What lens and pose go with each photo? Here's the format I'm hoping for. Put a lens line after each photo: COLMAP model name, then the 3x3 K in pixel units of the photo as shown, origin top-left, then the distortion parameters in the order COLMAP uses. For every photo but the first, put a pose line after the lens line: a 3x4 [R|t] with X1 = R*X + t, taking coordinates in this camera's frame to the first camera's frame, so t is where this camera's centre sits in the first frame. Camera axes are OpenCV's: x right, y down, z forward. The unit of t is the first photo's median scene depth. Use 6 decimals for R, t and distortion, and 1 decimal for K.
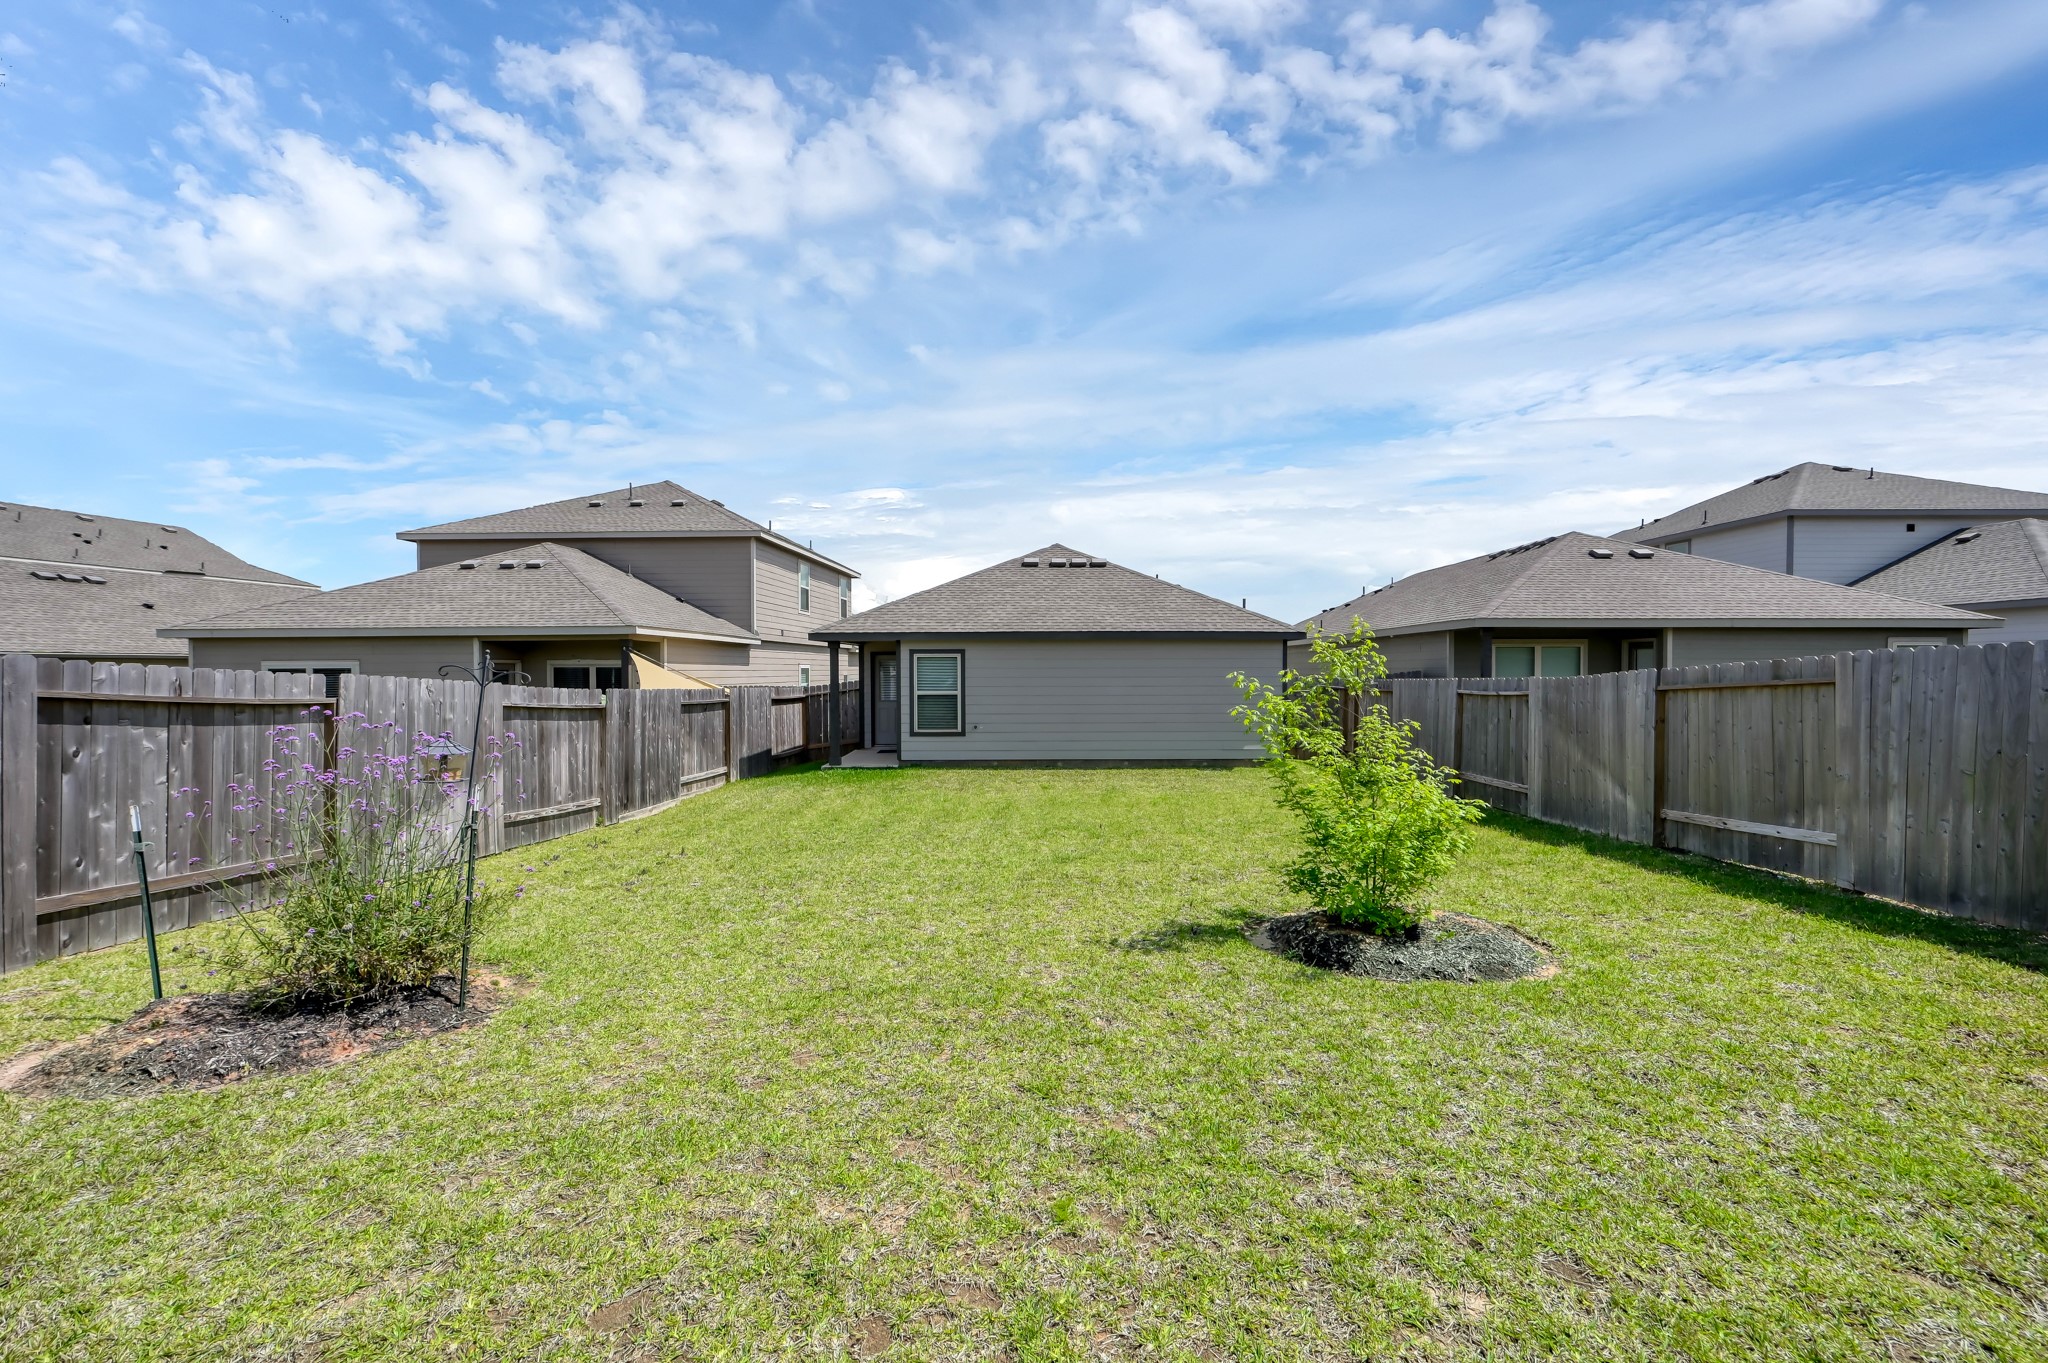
lens RADIAL K [[838.6, 0, 1038.0], [0, 838.6, 678.3], [0, 0, 1]] dist [0.003482, 0.000150]
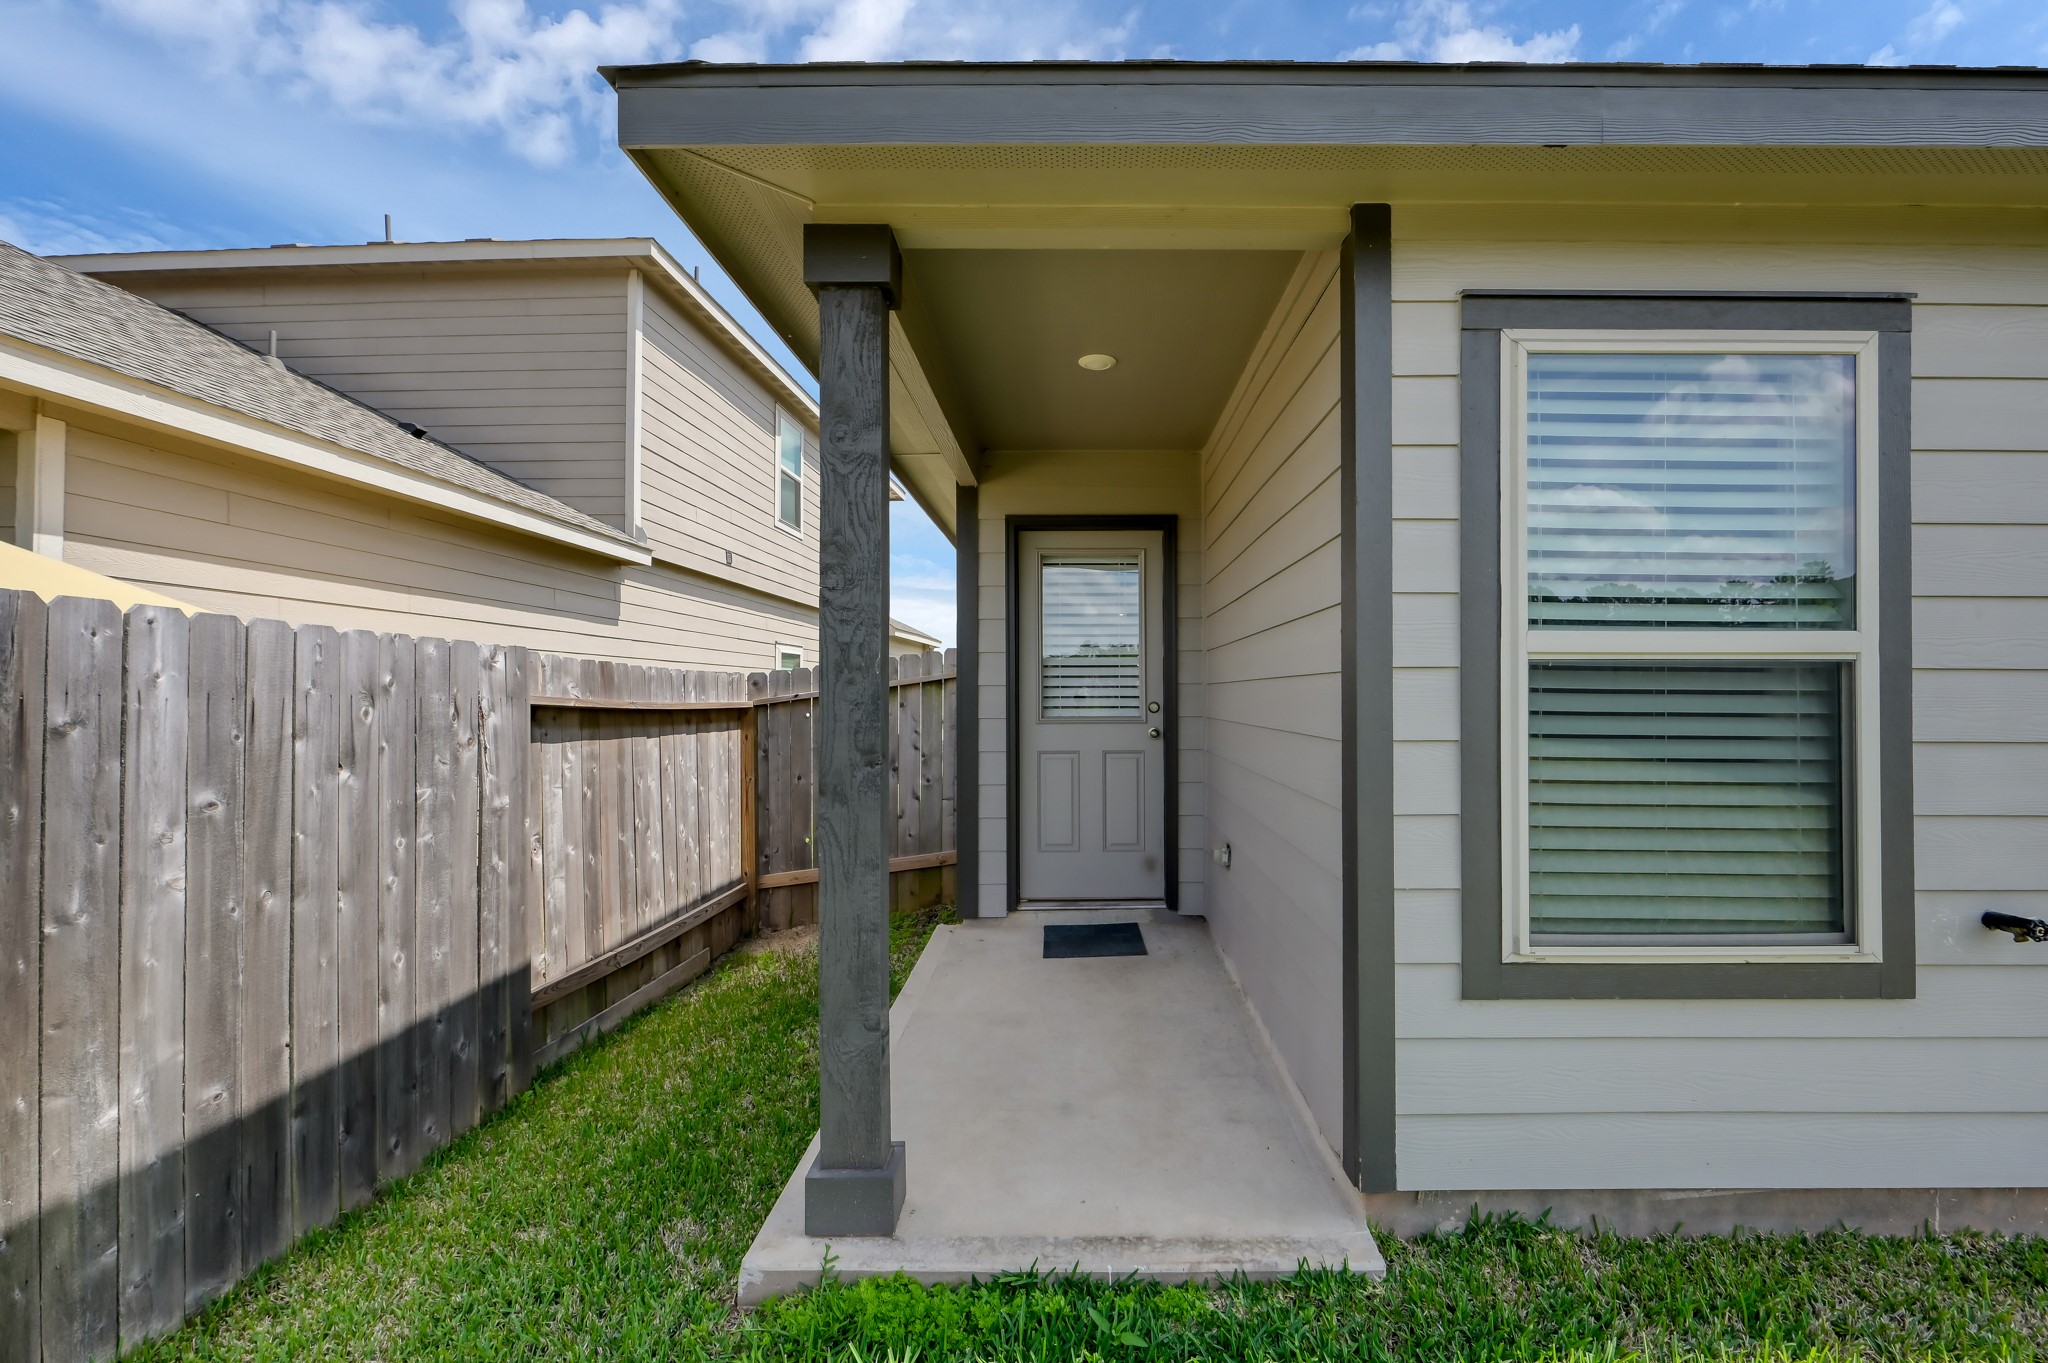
lens RADIAL K [[838.6, 0, 1038.0], [0, 838.6, 678.3], [0, 0, 1]] dist [0.003482, 0.000150]
pose [[0.999724, -0.003688, -0.023196, -0.211999], [0.003106, 0.999681, -0.025083, 0.024707], [0.023281, 0.025004, 0.999416, 0.874883]]
